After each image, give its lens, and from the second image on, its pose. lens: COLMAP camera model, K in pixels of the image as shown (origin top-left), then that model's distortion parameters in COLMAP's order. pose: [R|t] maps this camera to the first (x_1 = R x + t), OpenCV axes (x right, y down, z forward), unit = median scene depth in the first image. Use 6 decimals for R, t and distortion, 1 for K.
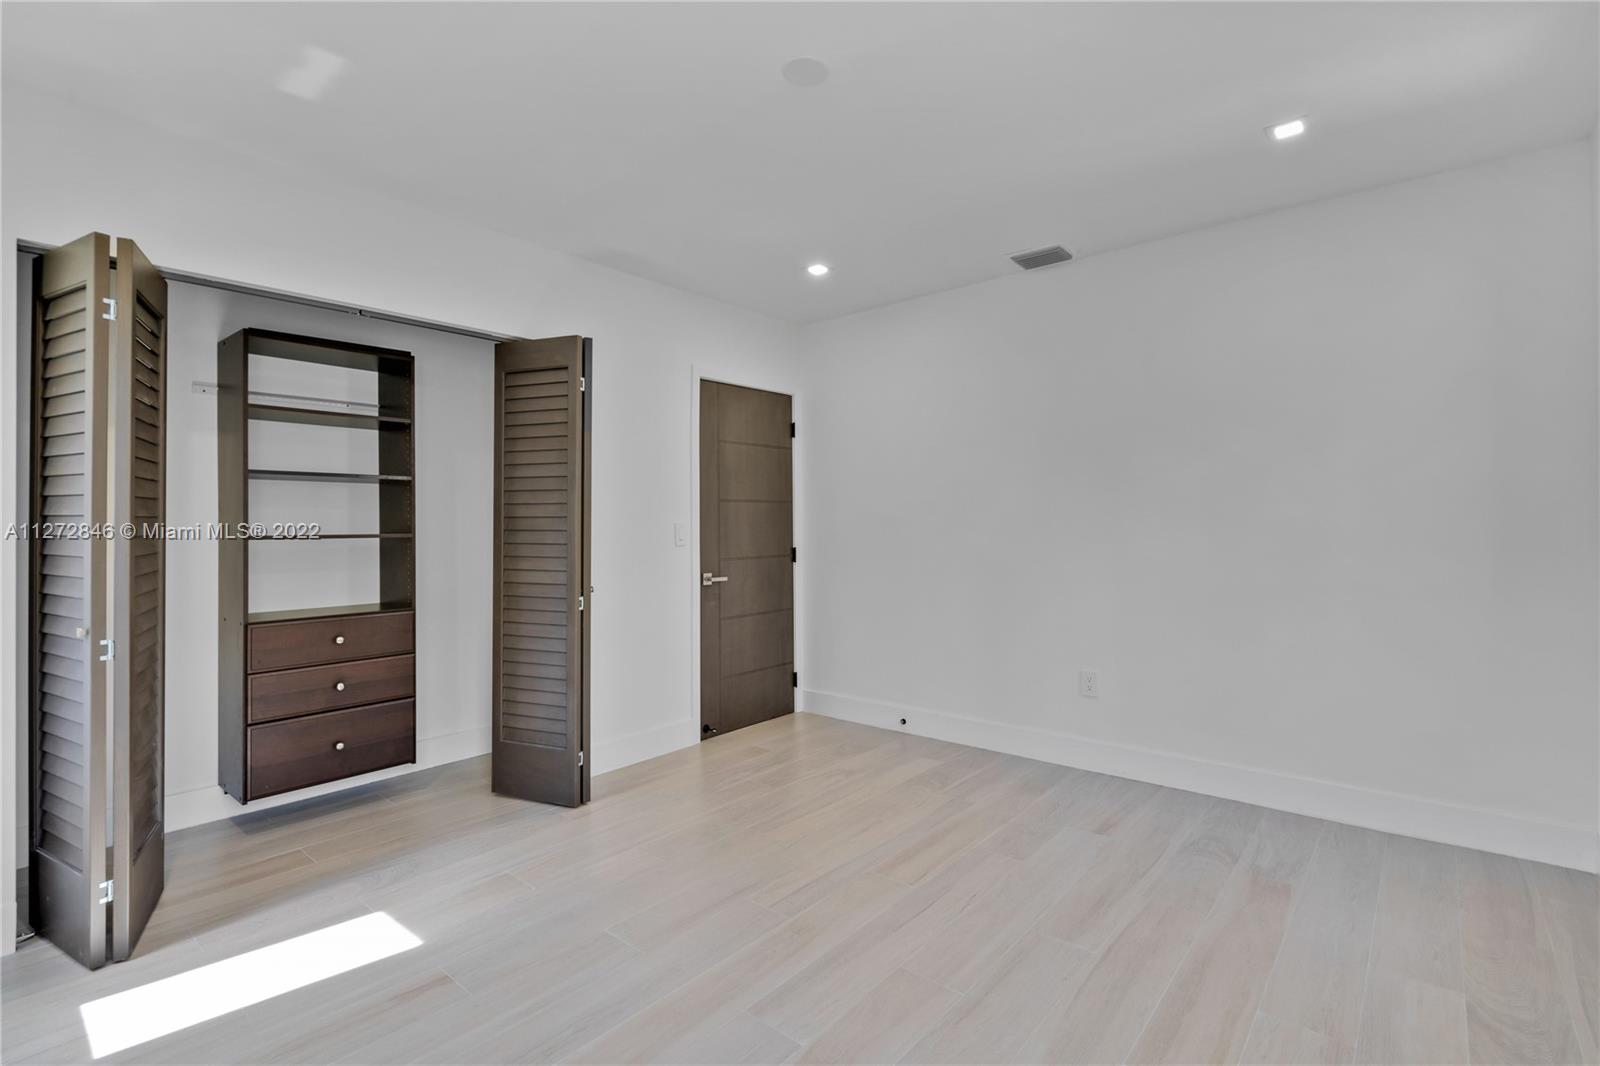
lens RADIAL K [[742.9, 0, 800.9], [0, 742.9, 529.3], [0, 0, 1]] dist [-0.003684, 0.001950]
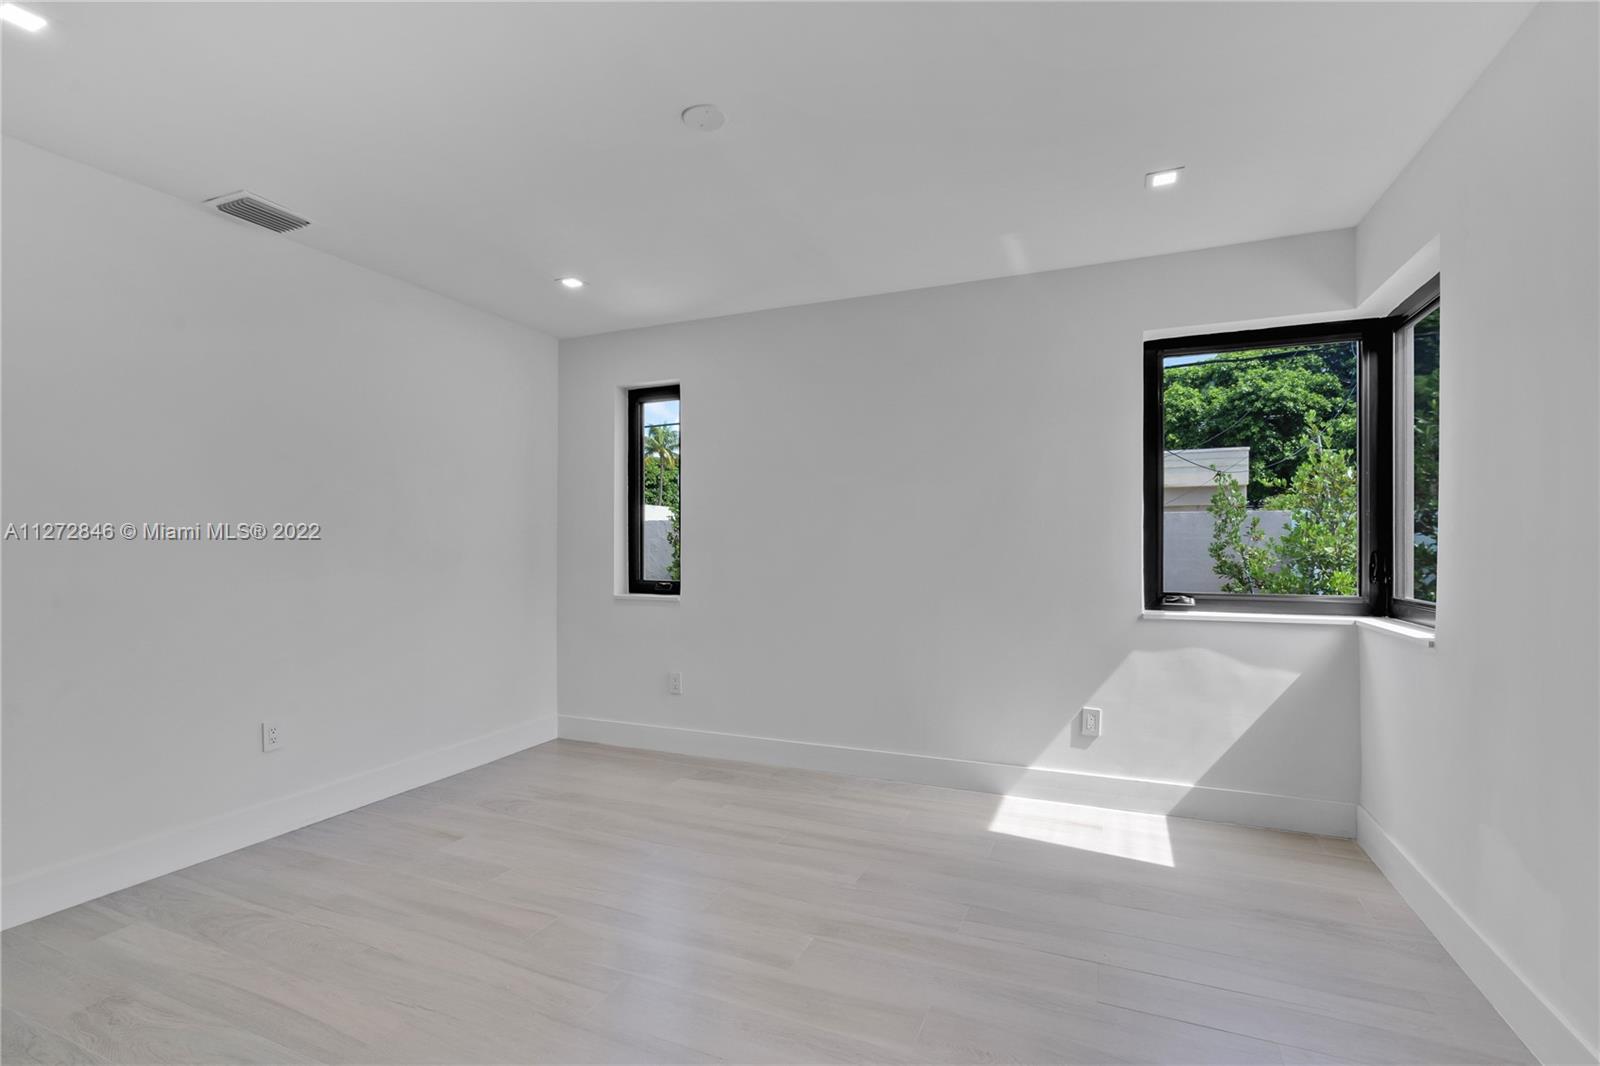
lens RADIAL K [[742.9, 0, 802.6], [0, 742.9, 542.3], [0, 0, 1]] dist [-0.003684, 0.001950]
pose [[-0.318581, 0.010116, 0.947842, -0.804689], [-0.002380, 0.999931, -0.011472, -0.005105], [-0.947893, -0.005911, -0.318535, 0.912875]]
